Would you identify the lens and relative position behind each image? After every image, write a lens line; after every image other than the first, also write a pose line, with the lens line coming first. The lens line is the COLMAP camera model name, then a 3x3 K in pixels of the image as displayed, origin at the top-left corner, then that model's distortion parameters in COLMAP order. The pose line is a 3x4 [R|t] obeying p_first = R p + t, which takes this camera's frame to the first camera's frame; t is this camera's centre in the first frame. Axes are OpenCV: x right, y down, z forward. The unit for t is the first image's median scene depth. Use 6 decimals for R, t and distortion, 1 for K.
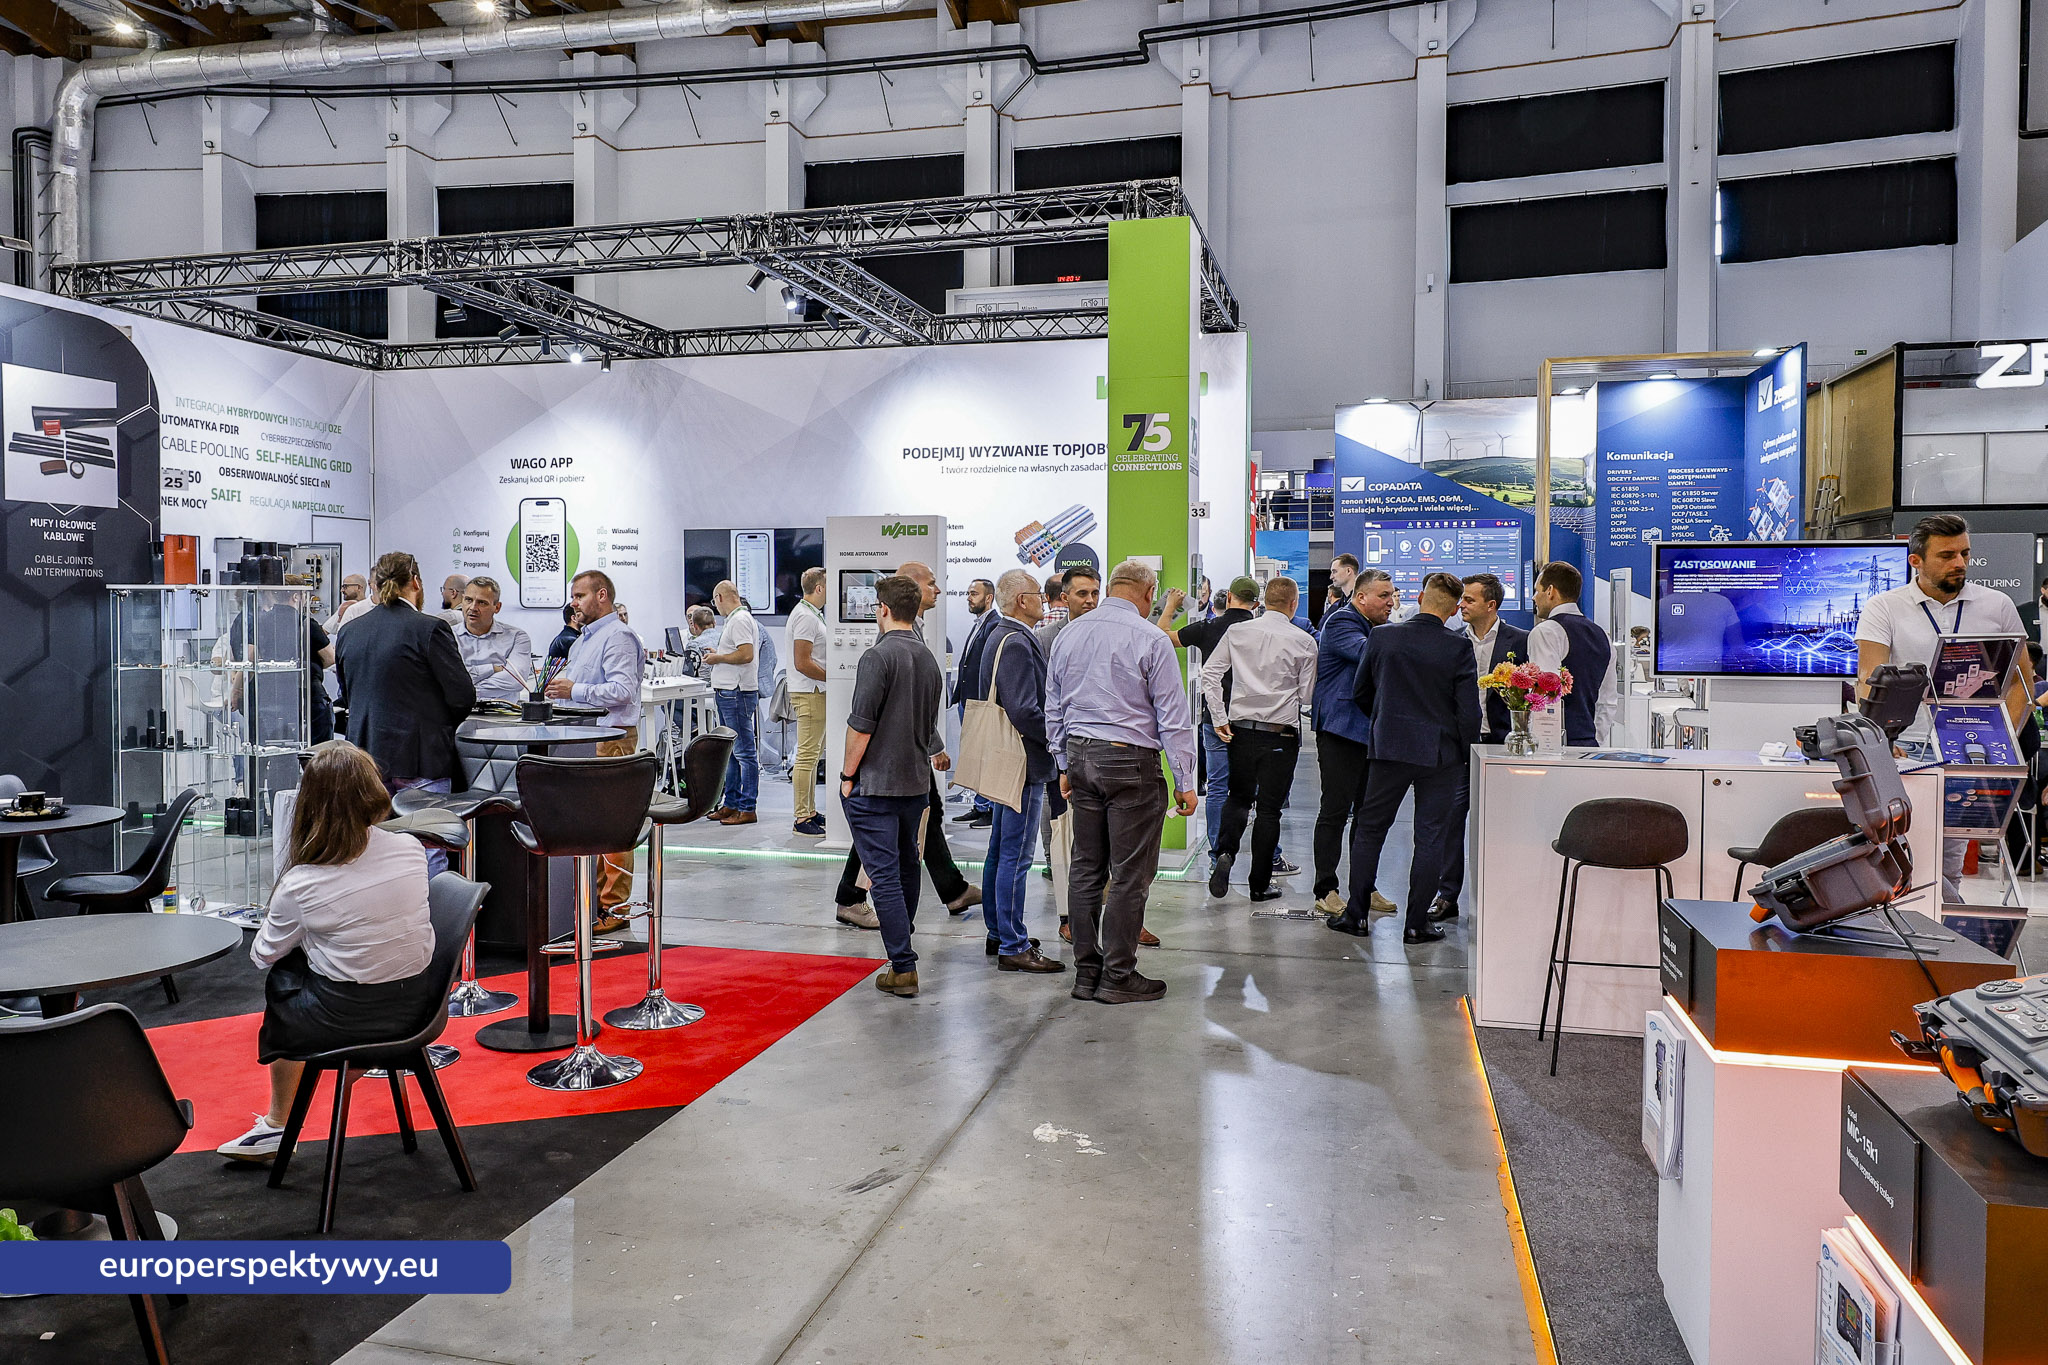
lens RADIAL K [[1464.4, 0, 977.5], [0, 1464.4, 637.0], [0, 0, 1]] dist [-0.002976, 0.005286]
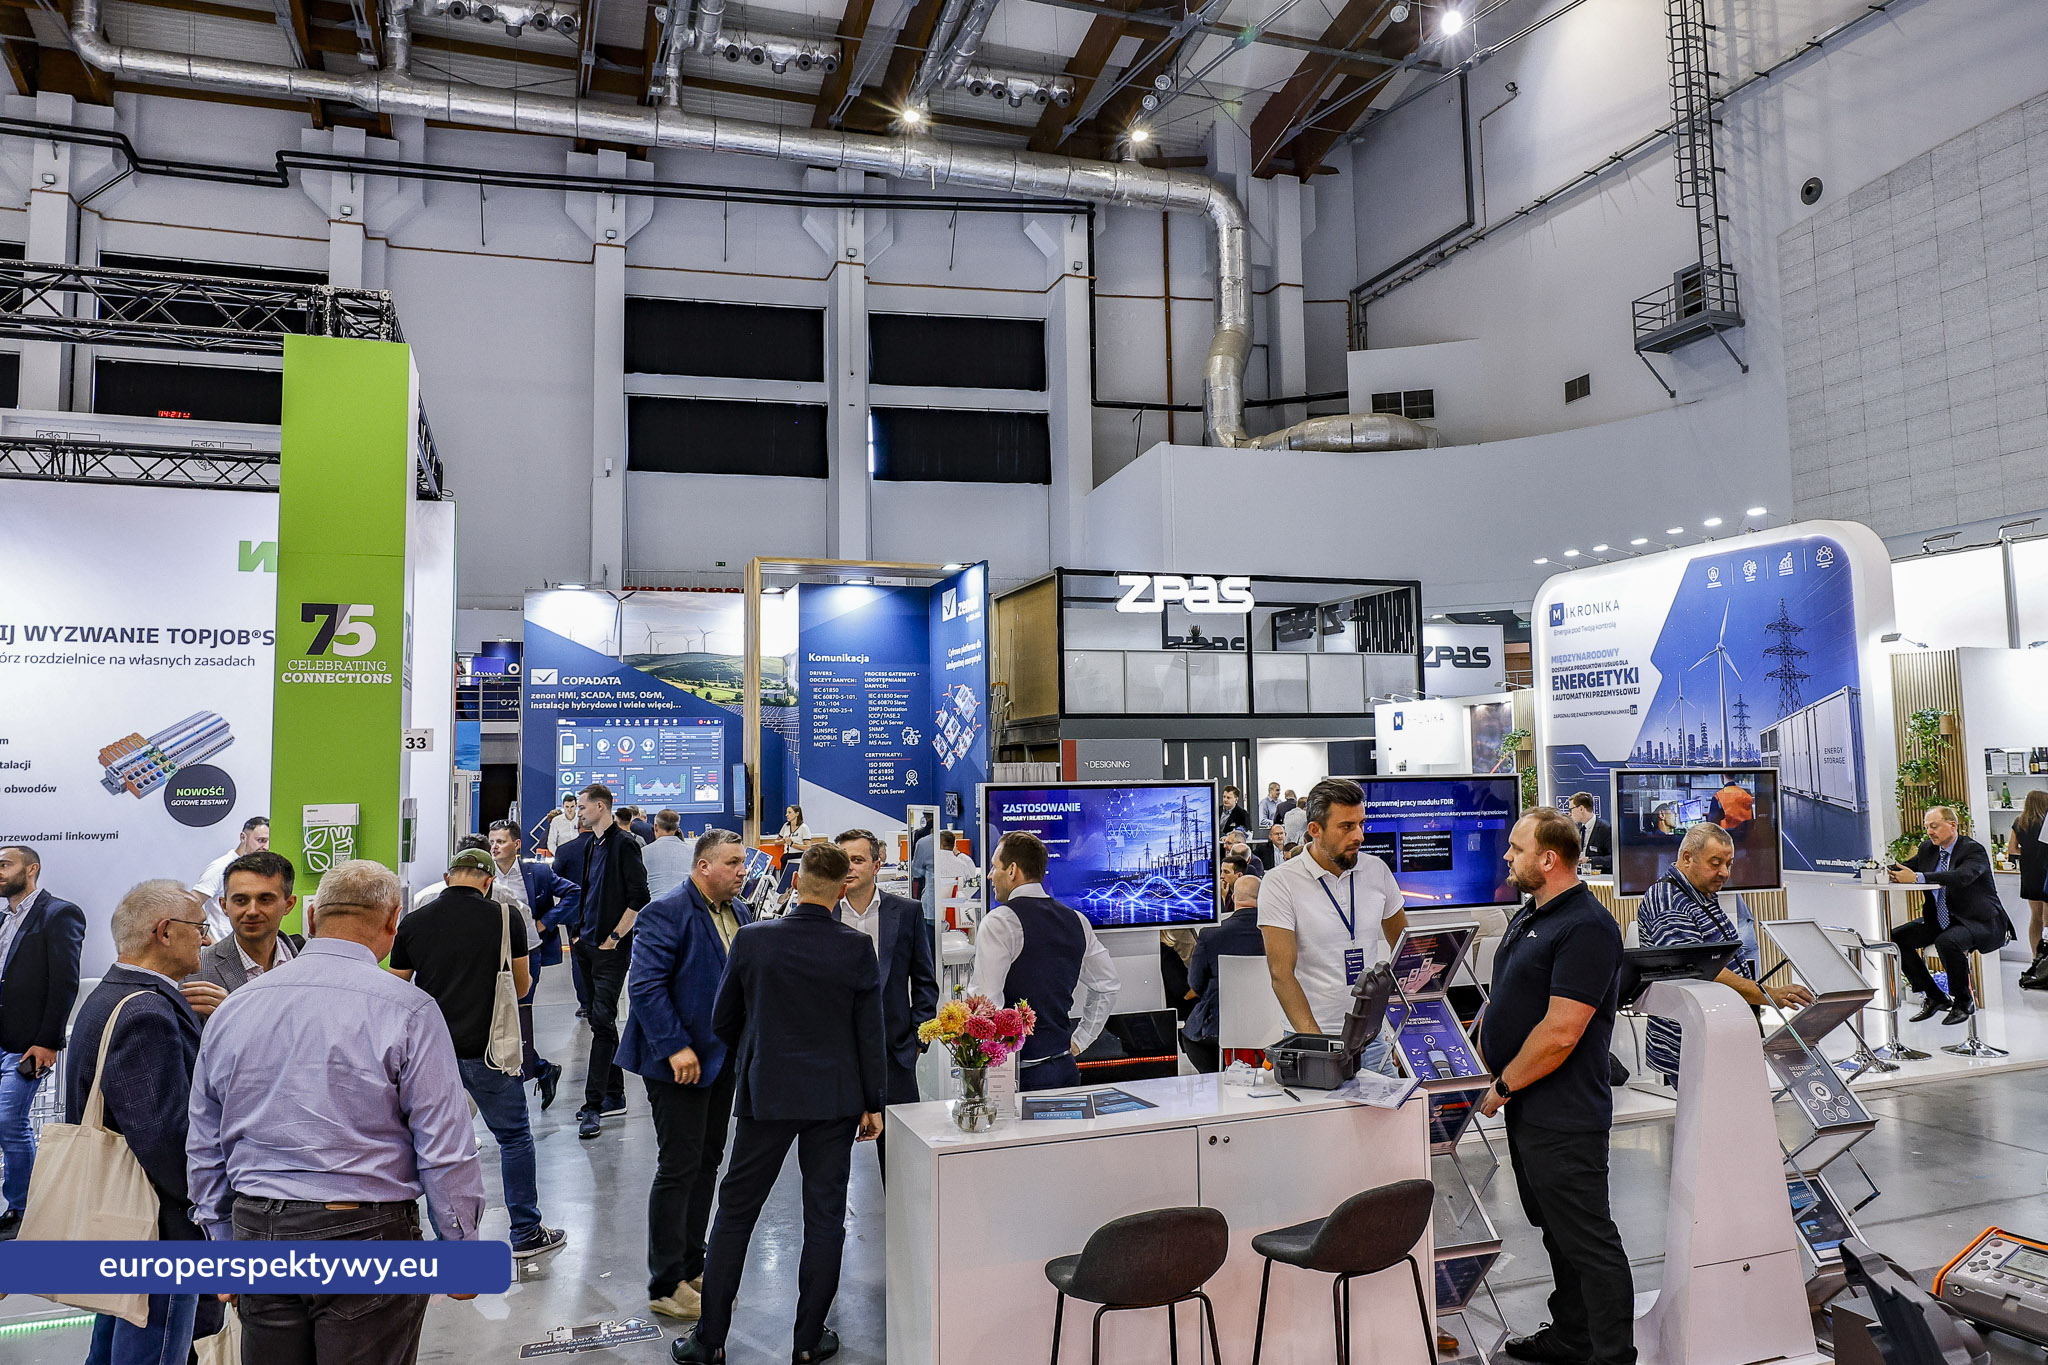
lens RADIAL K [[1454.0, 0, 1082.1], [0, 1454.0, 659.7], [0, 0, 1]] dist [-0.000517, 0.004510]
pose [[0.809238, 0.033538, 0.586522, -0.002342], [0.030008, 0.994706, -0.098280, -0.018904], [-0.586714, 0.097132, 0.803948, 0.093234]]
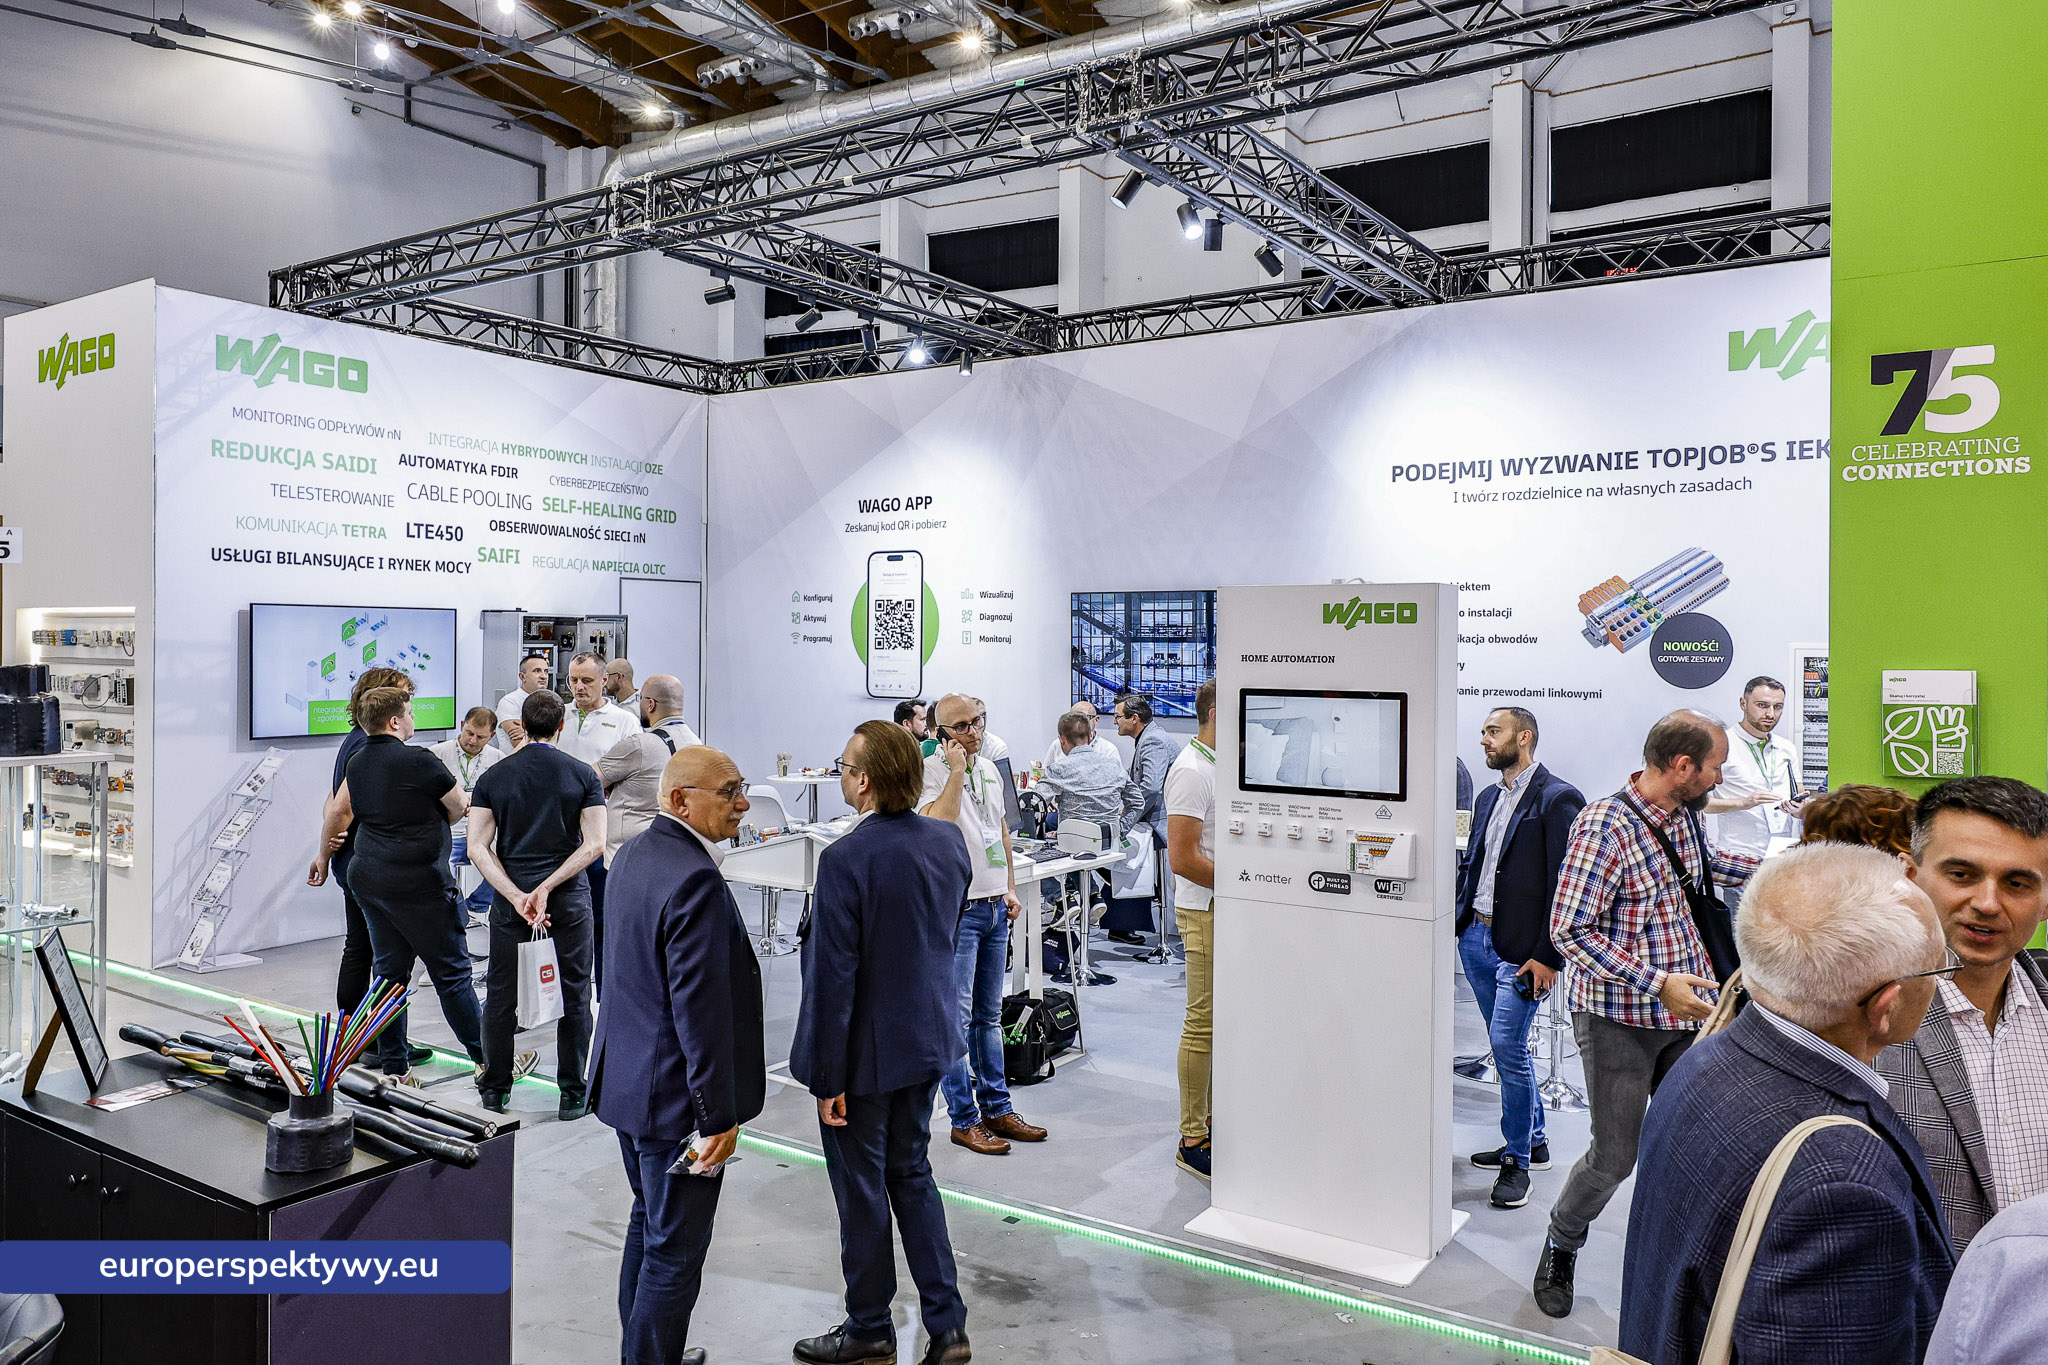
lens RADIAL K [[1464.4, 0, 977.5], [0, 1464.4, 637.0], [0, 0, 1]] dist [-0.002976, 0.005286]
pose [[0.941368, 0.002801, -0.337370, -0.002887], [-0.012181, 0.999596, -0.025690, -0.021197], [0.337162, 0.028294, 0.941021, 0.204075]]
